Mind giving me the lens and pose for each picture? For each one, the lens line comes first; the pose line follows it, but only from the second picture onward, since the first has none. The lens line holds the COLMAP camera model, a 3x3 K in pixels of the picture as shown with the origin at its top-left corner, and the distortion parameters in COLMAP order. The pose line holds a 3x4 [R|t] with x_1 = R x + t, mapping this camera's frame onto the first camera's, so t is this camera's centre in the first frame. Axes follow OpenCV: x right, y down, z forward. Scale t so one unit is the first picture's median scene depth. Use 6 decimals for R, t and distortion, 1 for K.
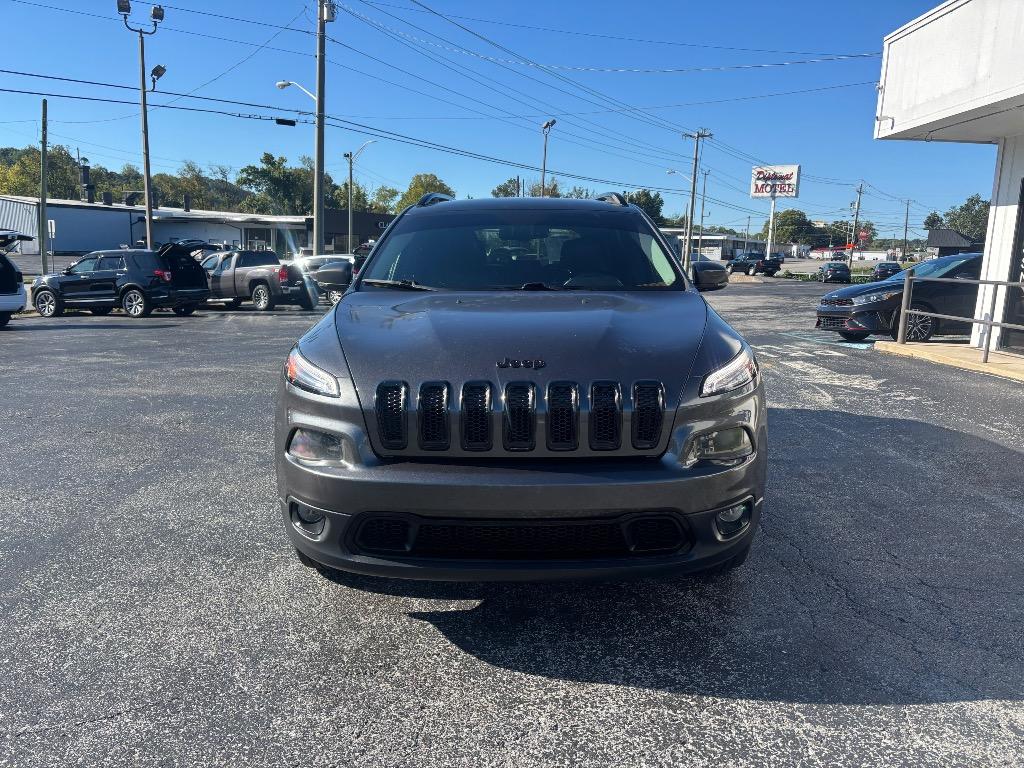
lens RADIAL K [[776.6, 0, 523.6], [0, 776.6, 384.1], [0, 0, 1]] dist [0.049097, -0.058061]
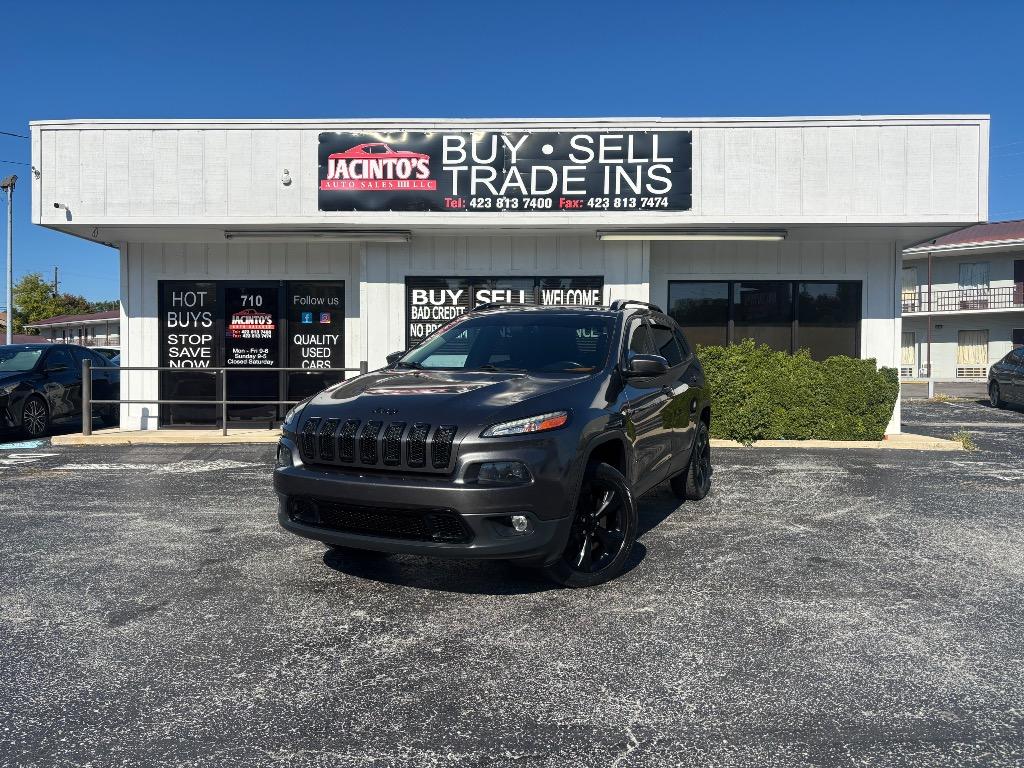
lens RADIAL K [[776.6, 0, 511.6], [0, 776.6, 388.9], [0, 0, 1]] dist [0.049097, -0.058061]
pose [[0.056381, -0.056782, 0.996793, -0.227240], [0.163151, 0.985485, 0.046910, -0.033957], [-0.984989, 0.159983, 0.064827, 0.199789]]
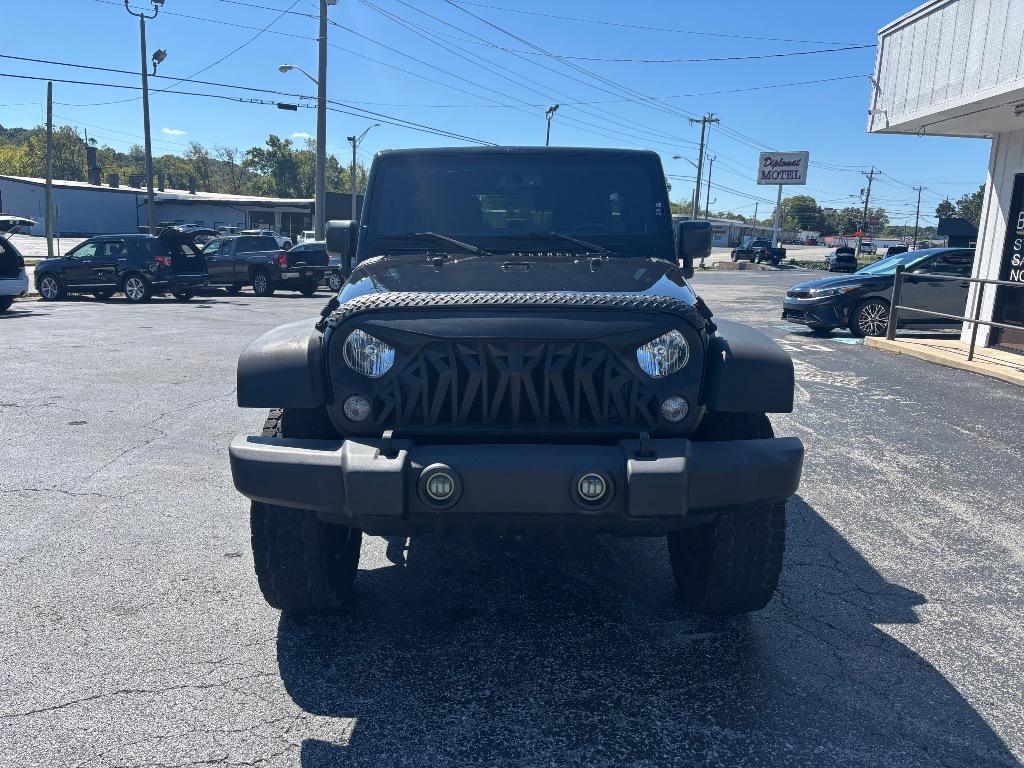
lens RADIAL K [[776.6, 0, 512.5], [0, 776.6, 390.2], [0, 0, 1]] dist [0.049097, -0.058061]
pose [[0.999729, 0.012574, -0.019601, 0.010865], [-0.012036, 0.999554, 0.027317, -0.004421], [0.019936, -0.027074, 0.999435, -0.004179]]
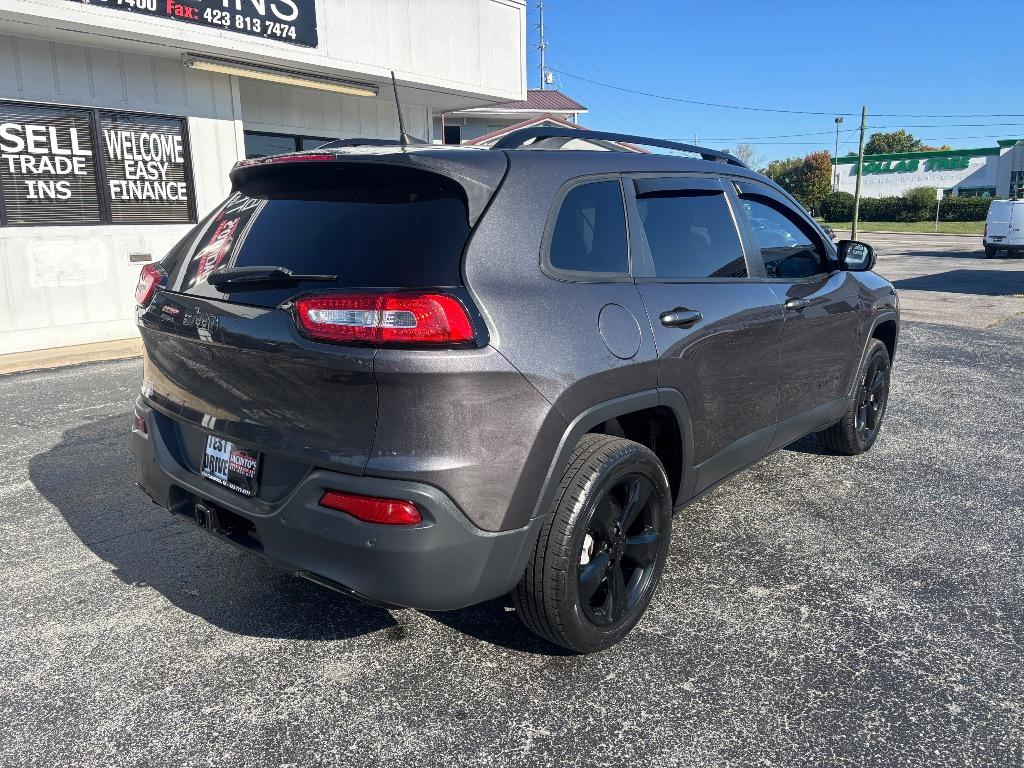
lens RADIAL K [[776.6, 0, 513.7], [0, 776.6, 374.3], [0, 0, 1]] dist [0.049097, -0.058061]
pose [[-0.770895, -0.143617, 0.620560, -0.099215], [0.096563, 0.936639, 0.336724, -0.067932], [-0.629600, 0.319502, -0.708183, 0.369329]]
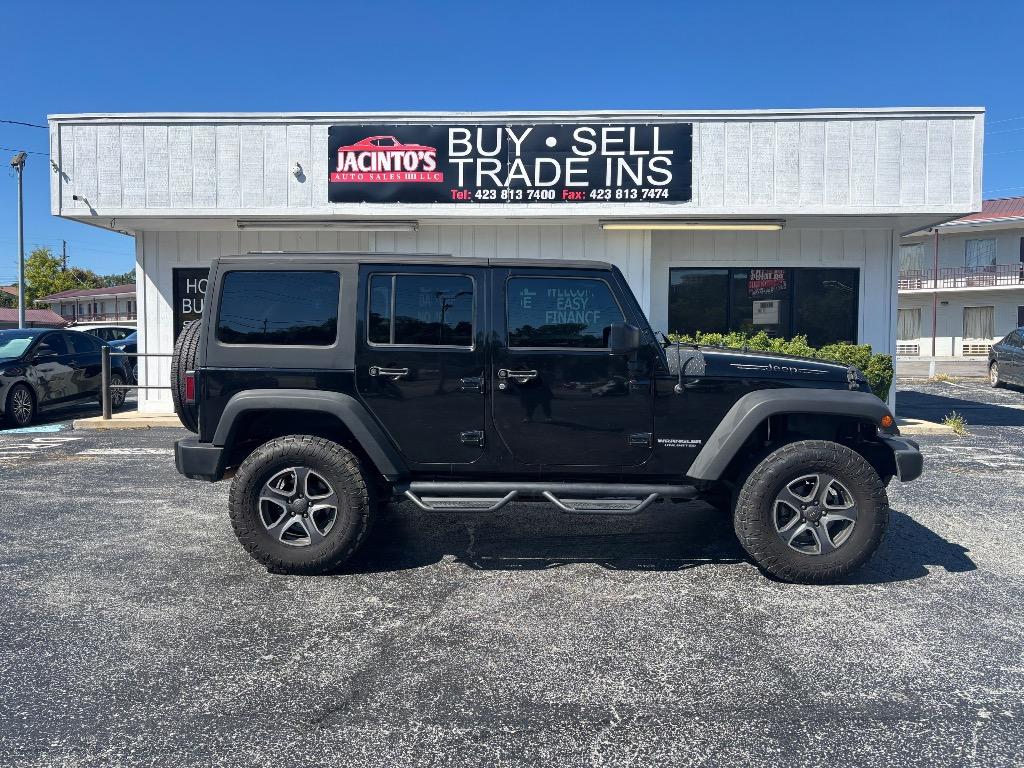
lens RADIAL K [[776.6, 0, 512.4], [0, 776.6, 383.6], [0, 0, 1]] dist [0.049097, -0.058061]
pose [[0.064470, -0.084861, 0.994305, -0.241812], [0.163396, 0.983828, 0.073373, -0.042571], [-0.984452, 0.157735, 0.077293, 0.195786]]
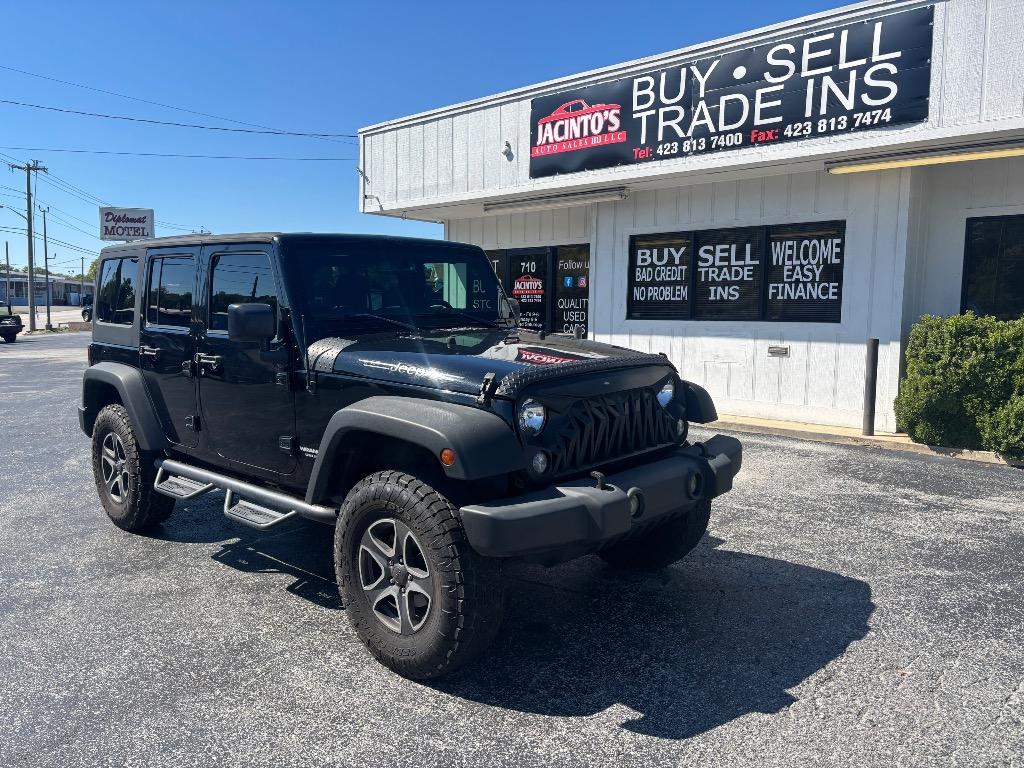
lens RADIAL K [[776.6, 0, 517.6], [0, 776.6, 378.0], [0, 0, 1]] dist [0.049097, -0.058061]
pose [[0.698818, -0.085403, 0.710183, -0.118748], [0.127810, 0.991777, -0.006498, -0.013294], [-0.703789, 0.095310, 0.703987, 0.013866]]
